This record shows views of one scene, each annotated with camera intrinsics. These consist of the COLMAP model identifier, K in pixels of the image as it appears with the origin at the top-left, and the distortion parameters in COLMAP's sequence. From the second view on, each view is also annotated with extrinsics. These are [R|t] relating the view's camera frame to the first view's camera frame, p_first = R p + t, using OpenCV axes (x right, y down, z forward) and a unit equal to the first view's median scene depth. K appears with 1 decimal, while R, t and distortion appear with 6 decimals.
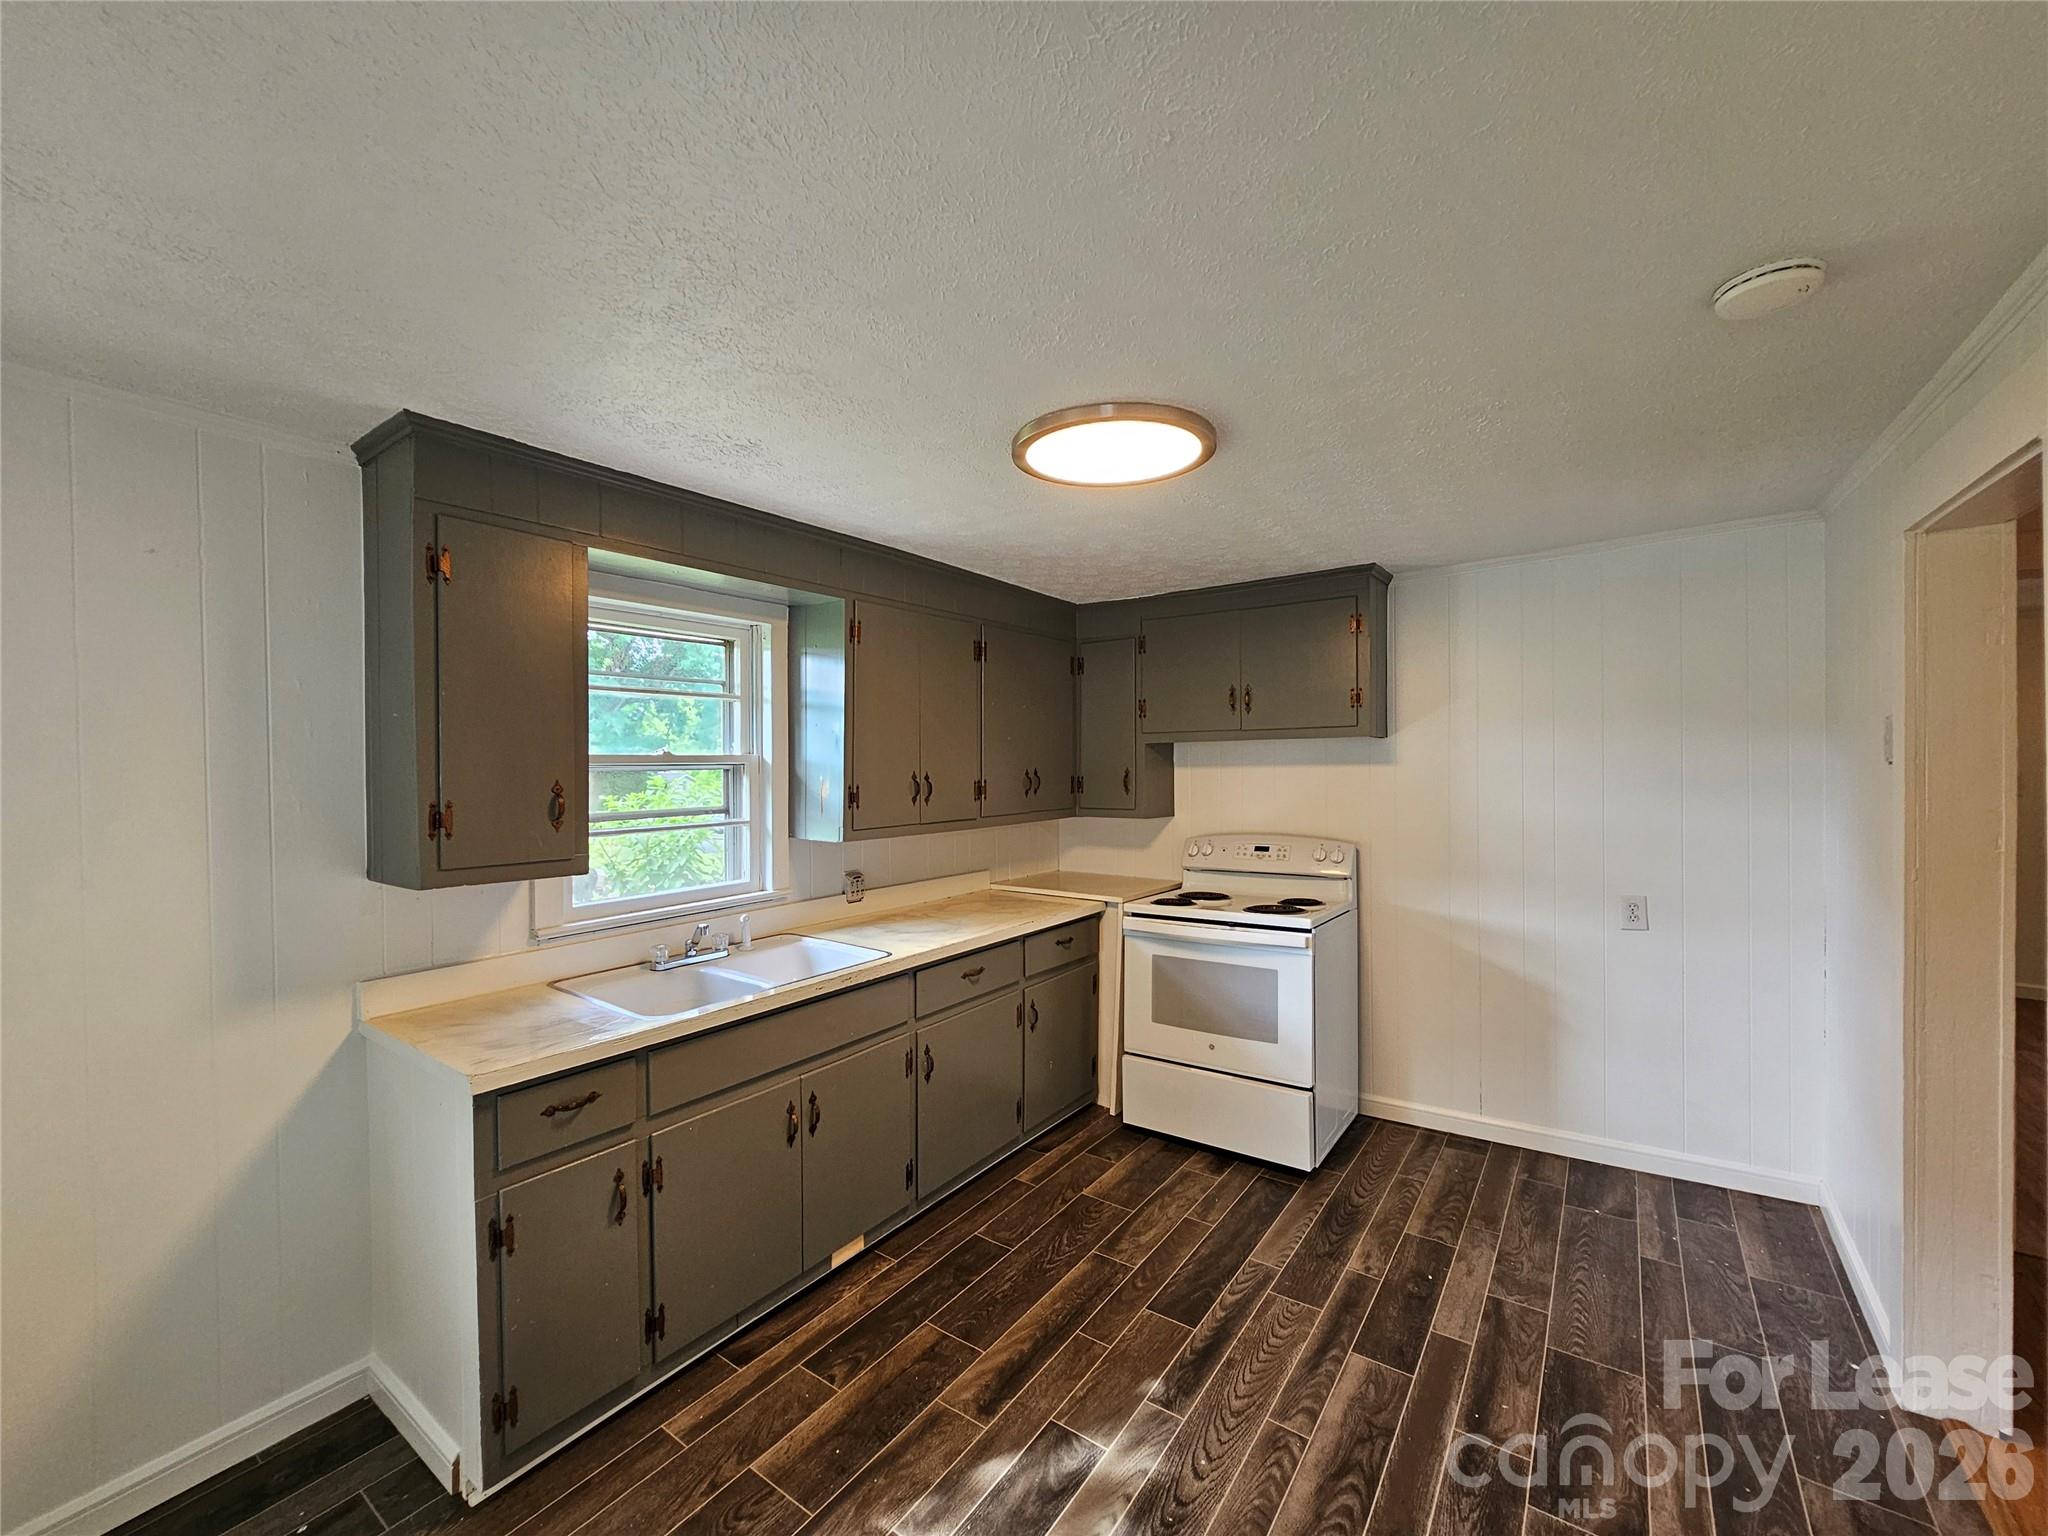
lens RADIAL K [[843.8, 0, 1021.3], [0, 843.8, 770.2], [0, 0, 1]] dist [0.000958, -0.000462]
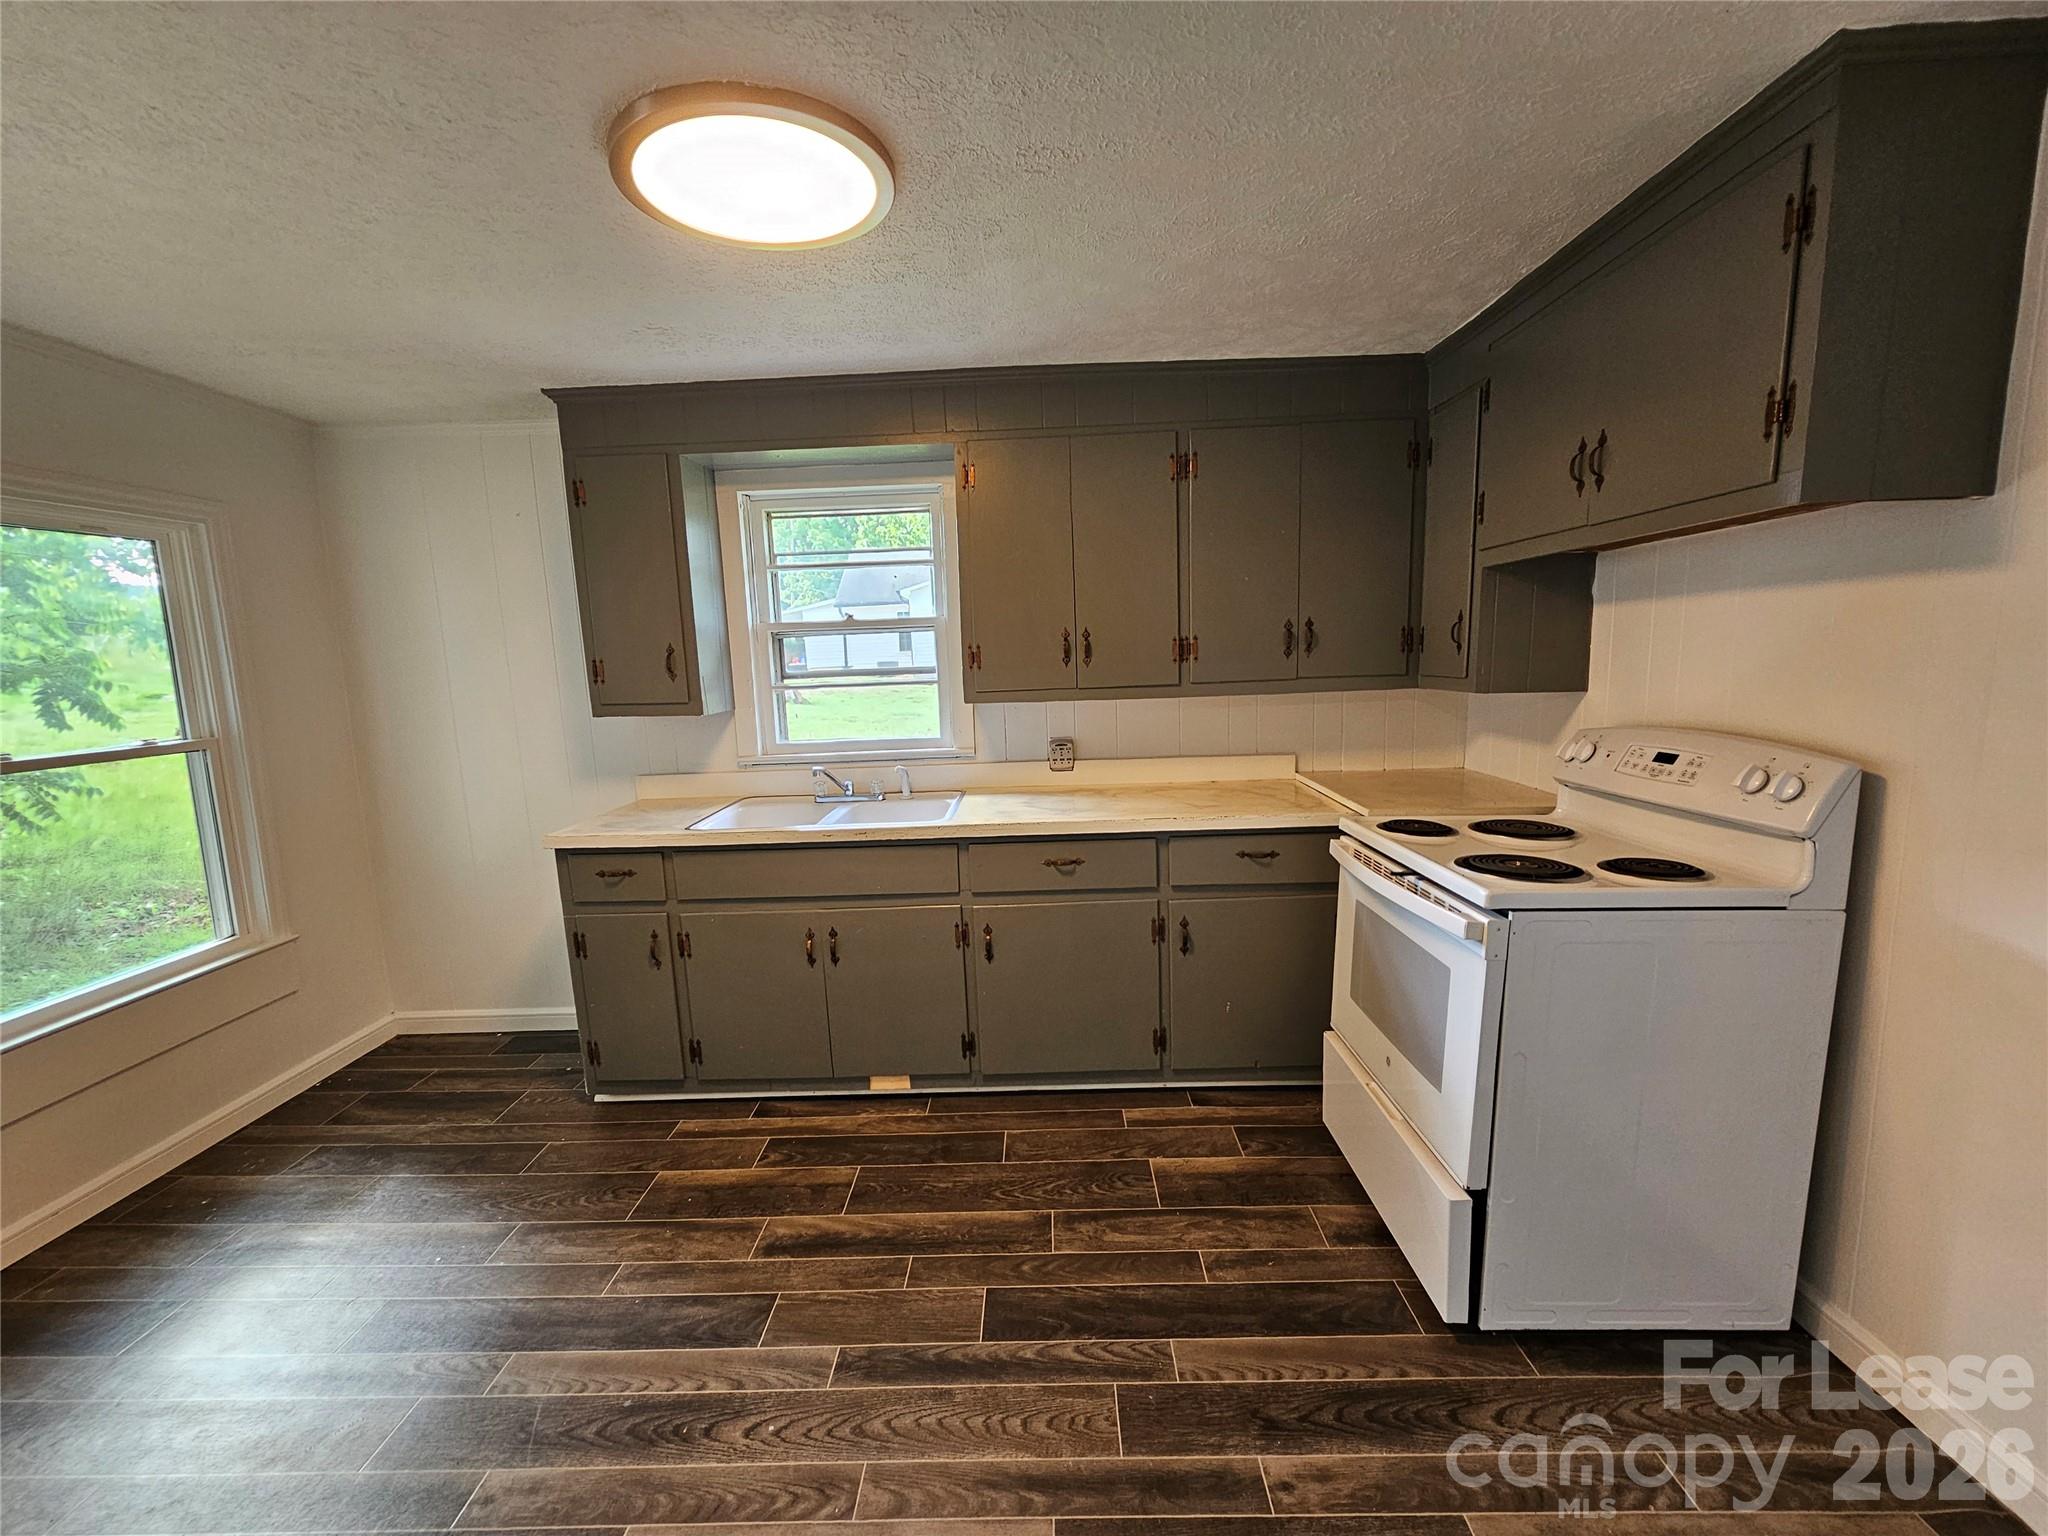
lens RADIAL K [[843.8, 0, 1021.3], [0, 843.8, 770.2], [0, 0, 1]] dist [0.000958, -0.000462]
pose [[0.559732, 0.104562, -0.822050, 0.709879], [0.022075, 0.989774, 0.140926, 0.028428], [0.828379, -0.097028, 0.551700, 0.571427]]
